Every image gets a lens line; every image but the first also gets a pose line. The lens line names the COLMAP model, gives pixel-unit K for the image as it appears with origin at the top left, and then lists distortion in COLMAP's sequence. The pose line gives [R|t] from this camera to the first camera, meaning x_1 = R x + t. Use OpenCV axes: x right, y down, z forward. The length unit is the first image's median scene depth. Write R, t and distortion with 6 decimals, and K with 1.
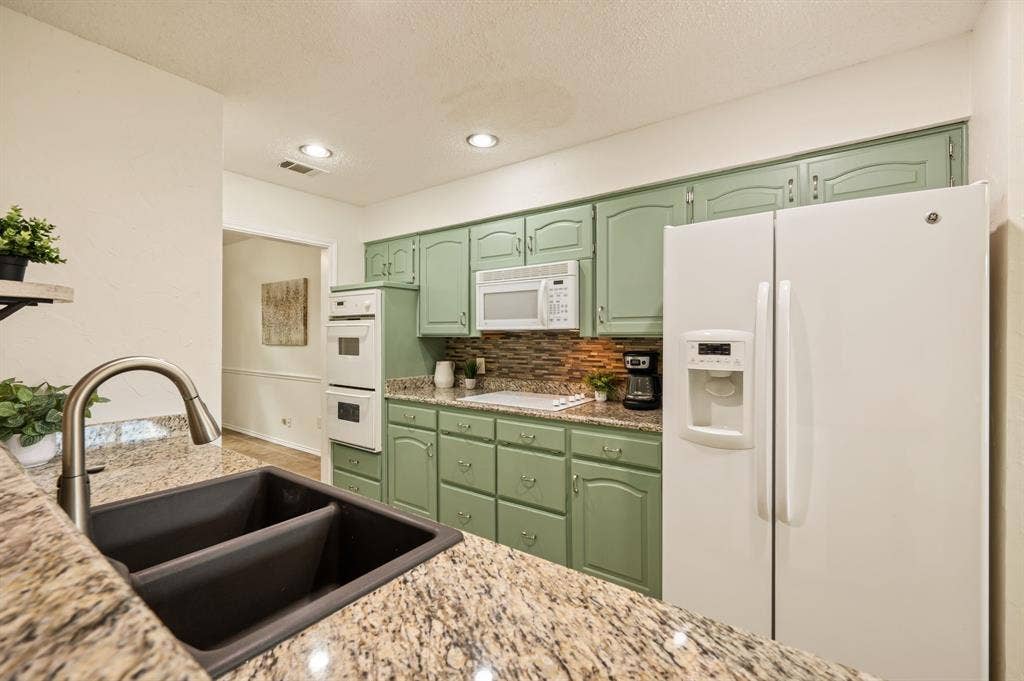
lens RADIAL K [[439.5, 0, 519.6], [0, 439.5, 338.2], [0, 0, 1]] dist [-0.000259, 0.000242]
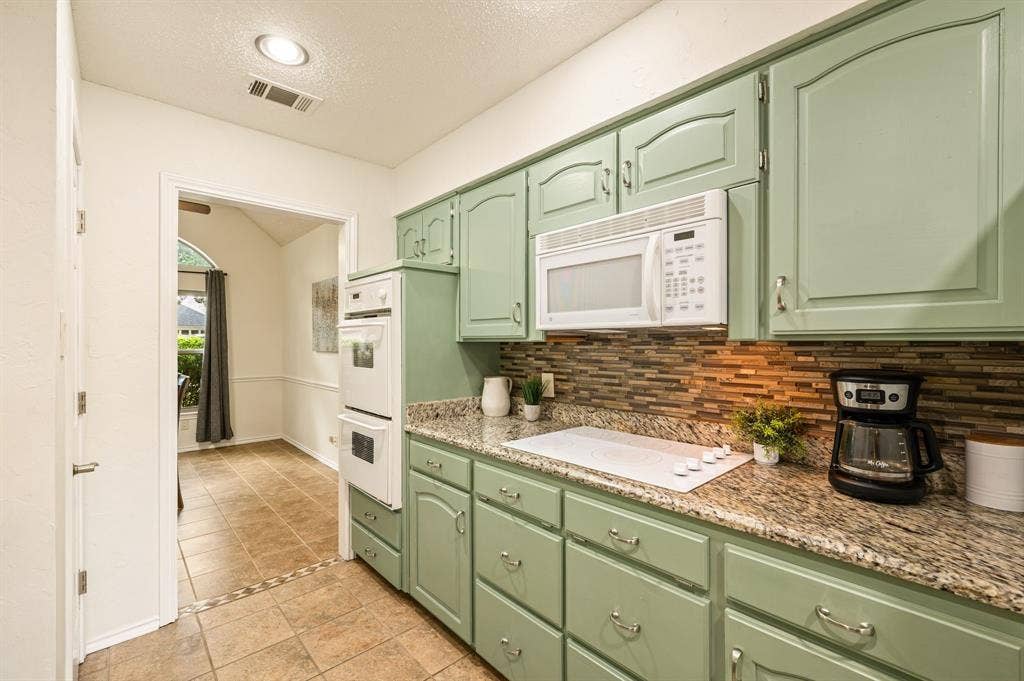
lens RADIAL K [[439.4, 0, 514.5], [0, 439.4, 344.5], [0, 0, 1]] dist [0.001478, -0.000648]
pose [[0.978194, 0.000442, -0.207692, -0.000106], [-0.000552, 1.000000, -0.000471, 0.002282], [0.207692, 0.000575, 0.978194, 0.404291]]
